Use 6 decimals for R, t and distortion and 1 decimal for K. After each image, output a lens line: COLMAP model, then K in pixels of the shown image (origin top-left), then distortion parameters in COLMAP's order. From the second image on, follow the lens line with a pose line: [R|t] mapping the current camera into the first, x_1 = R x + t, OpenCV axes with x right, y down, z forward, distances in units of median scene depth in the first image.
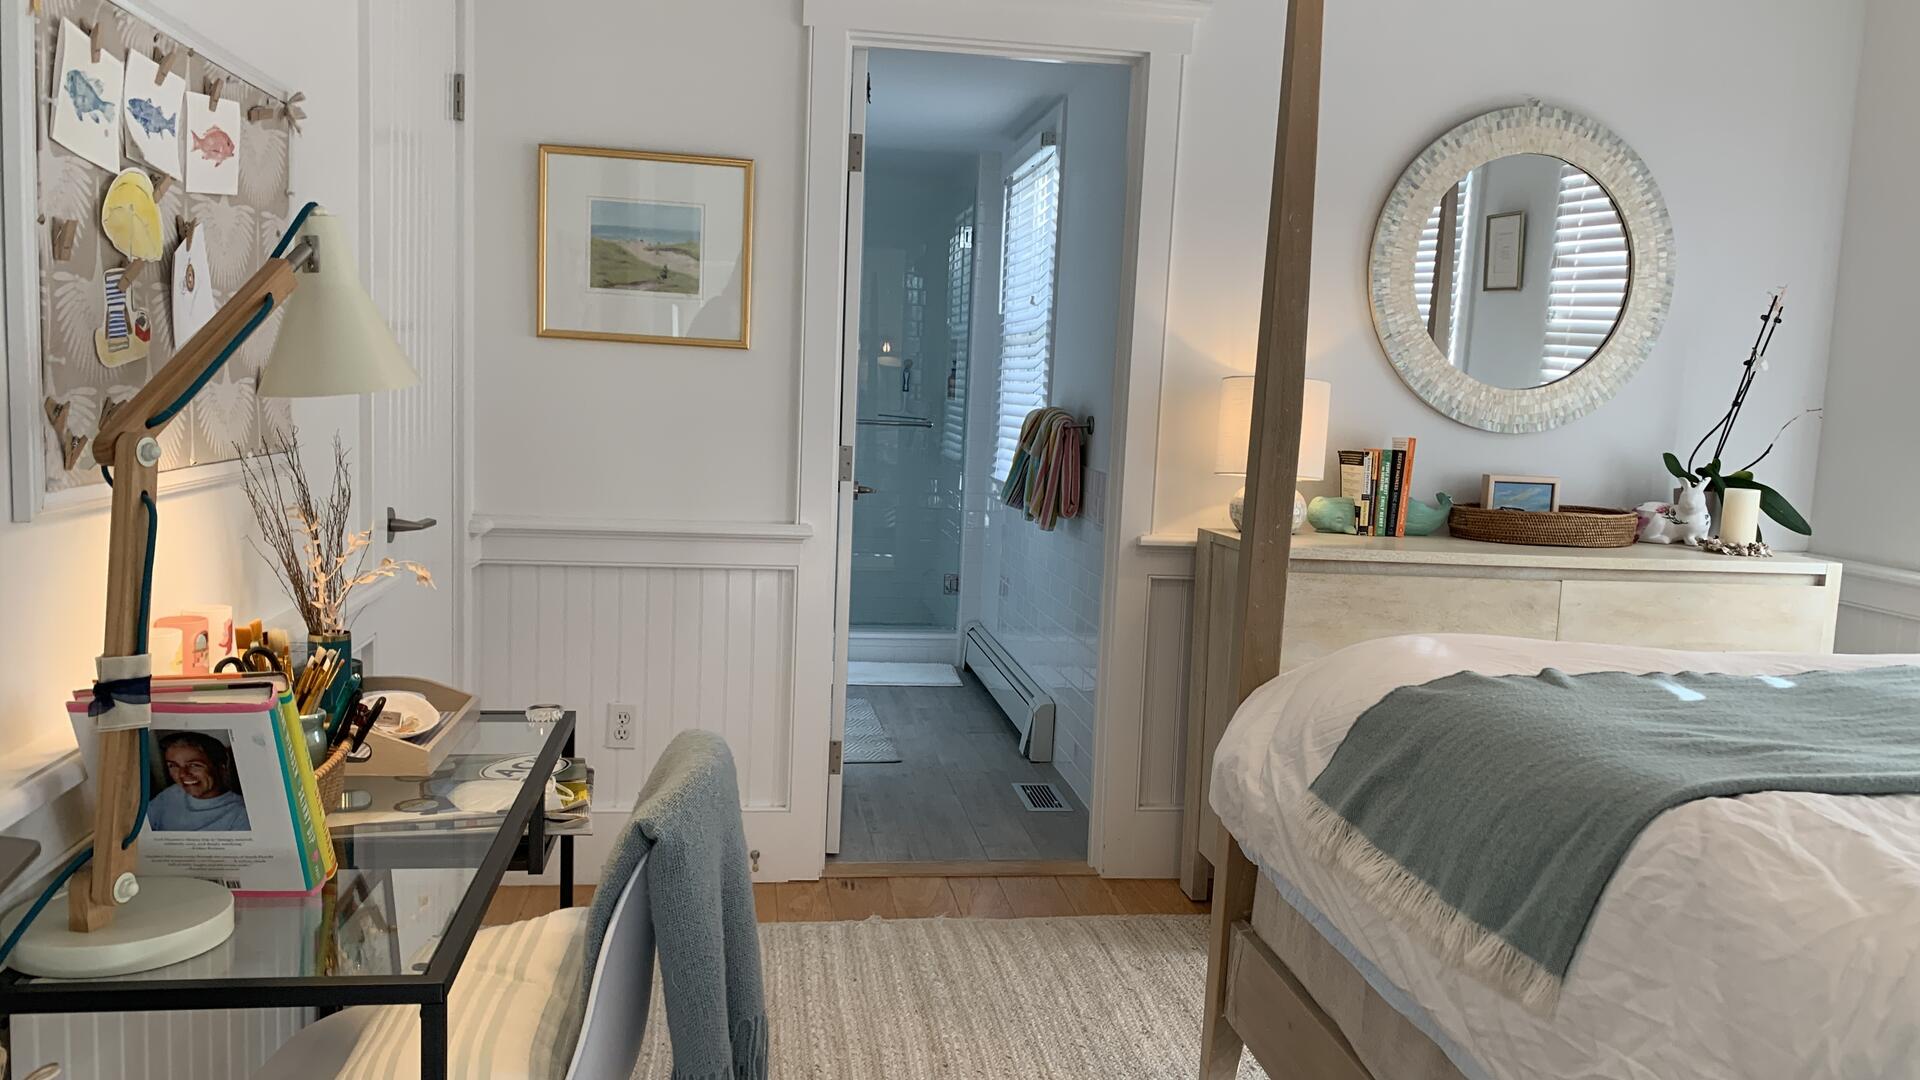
lens RADIAL K [[1435.2, 0, 964.3], [0, 1435.2, 536.3], [0, 0, 1]] dist [0.049849, -0.048650]
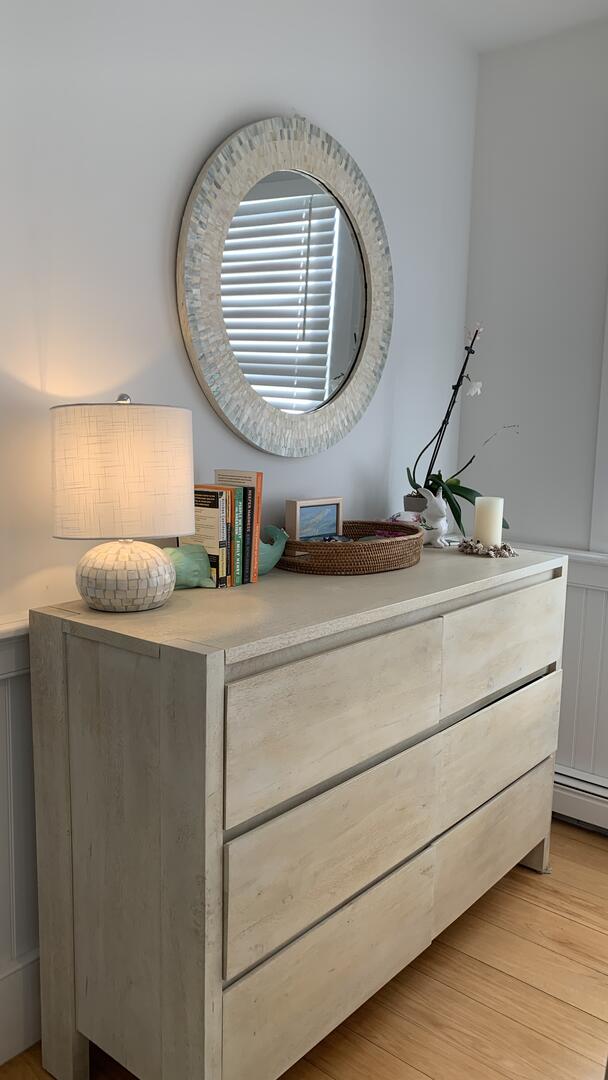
lens RADIAL K [[807.3, 0, 294.6], [0, 807.3, 533.5], [0, 0, 1]] dist [0.049849, -0.048650]
pose [[0.743854, -0.119132, 0.657638, -0.006476], [0.077996, 0.992735, 0.091614, -0.072052], [-0.663775, -0.016855, 0.747742, 0.590794]]
